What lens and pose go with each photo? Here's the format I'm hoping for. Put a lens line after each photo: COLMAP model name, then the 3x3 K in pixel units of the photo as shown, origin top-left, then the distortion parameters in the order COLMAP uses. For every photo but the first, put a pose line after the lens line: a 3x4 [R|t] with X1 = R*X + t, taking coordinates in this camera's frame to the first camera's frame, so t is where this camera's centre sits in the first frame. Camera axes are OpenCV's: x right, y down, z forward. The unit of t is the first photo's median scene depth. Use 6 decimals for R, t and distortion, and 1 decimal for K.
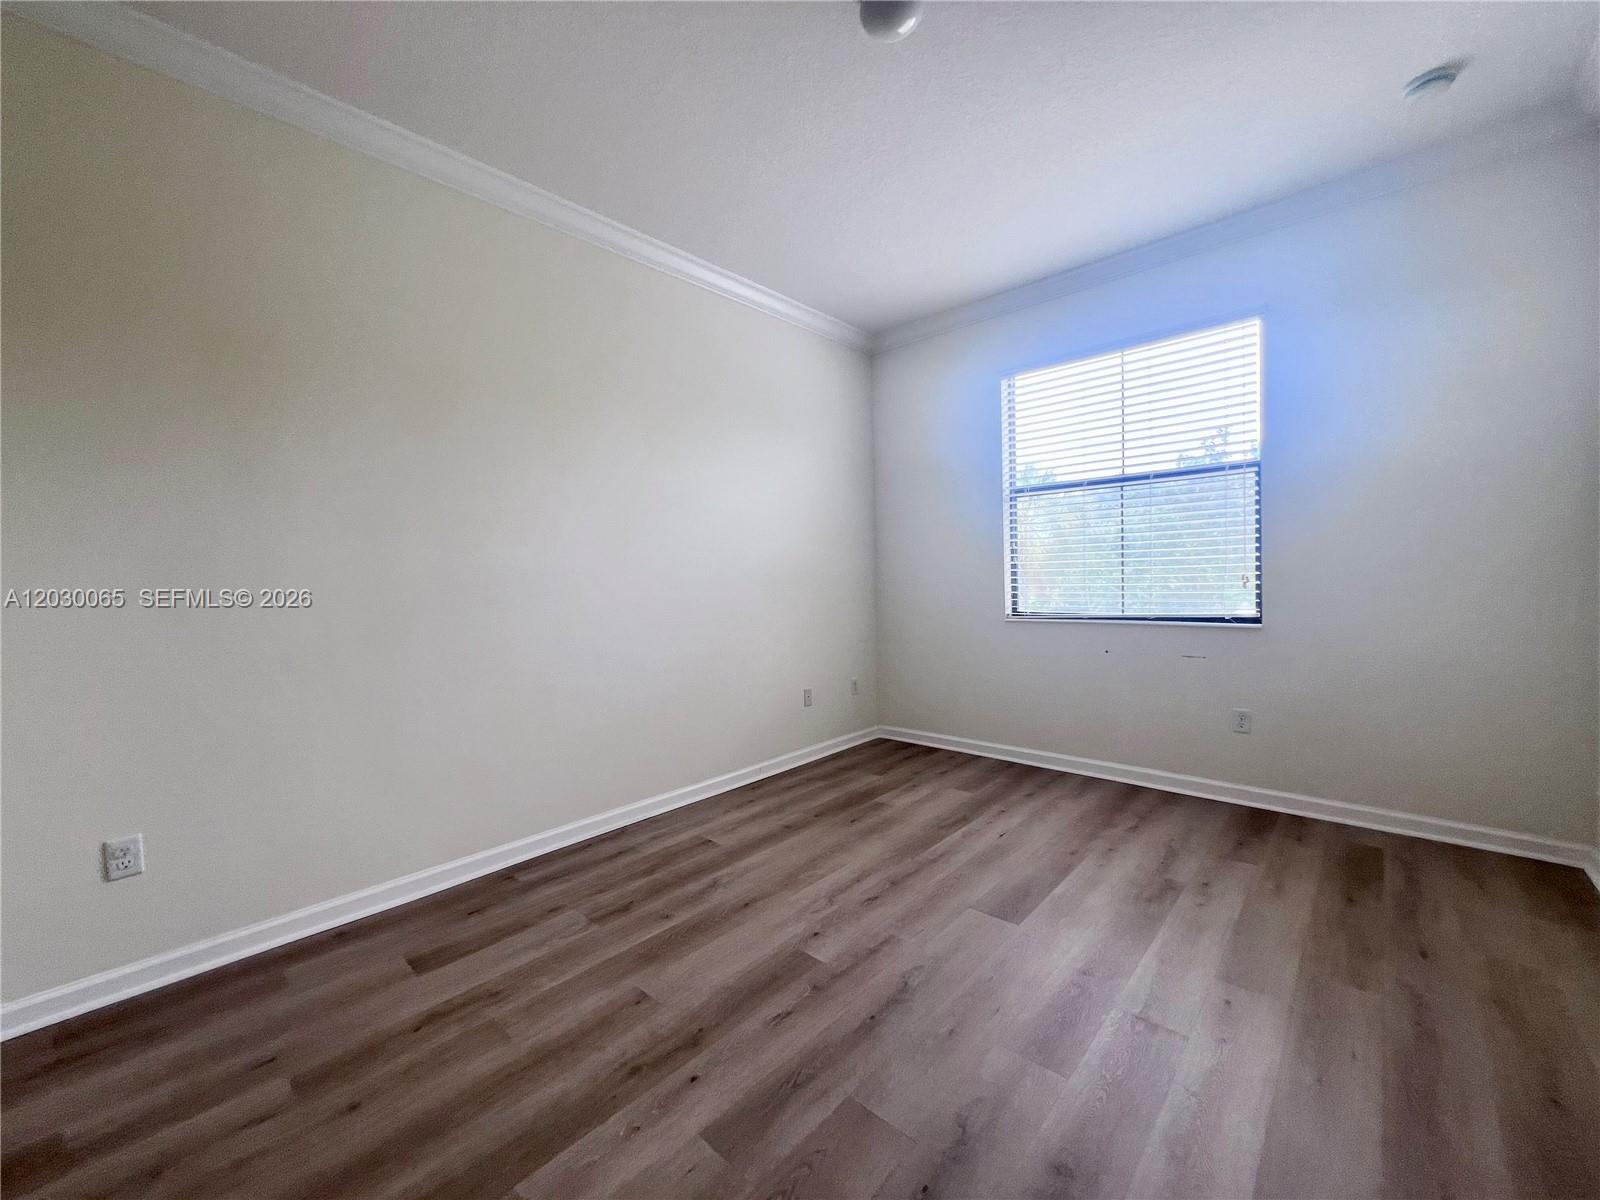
lens RADIAL K [[638.2, 0, 794.8], [0, 638.2, 596.3], [0, 0, 1]] dist [-0.000069, 0.000099]
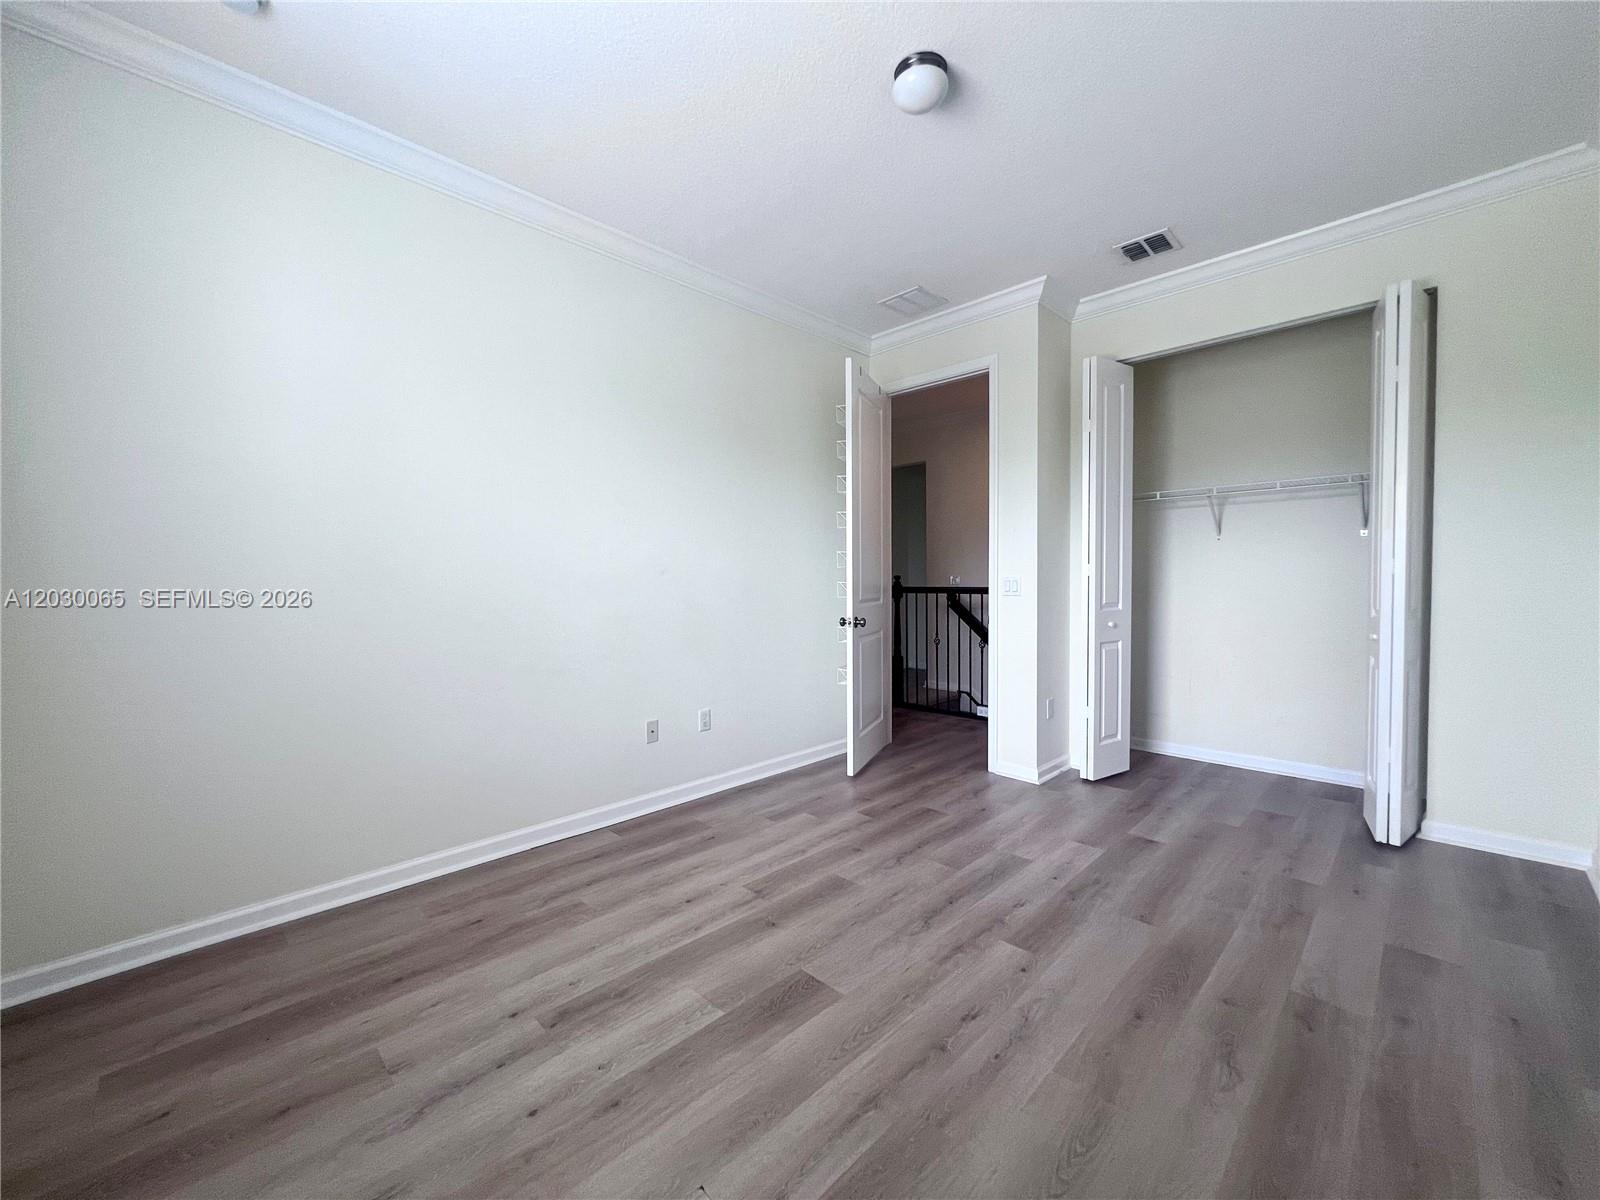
lens RADIAL K [[638.2, 0, 794.8], [0, 638.2, 596.3], [0, 0, 1]] dist [-0.000069, 0.000099]
pose [[-0.998528, 0.030167, 0.045086, 0.296619], [0.033061, 0.997346, 0.064871, -0.075923], [-0.043009, 0.066266, -0.996875, 1.848511]]
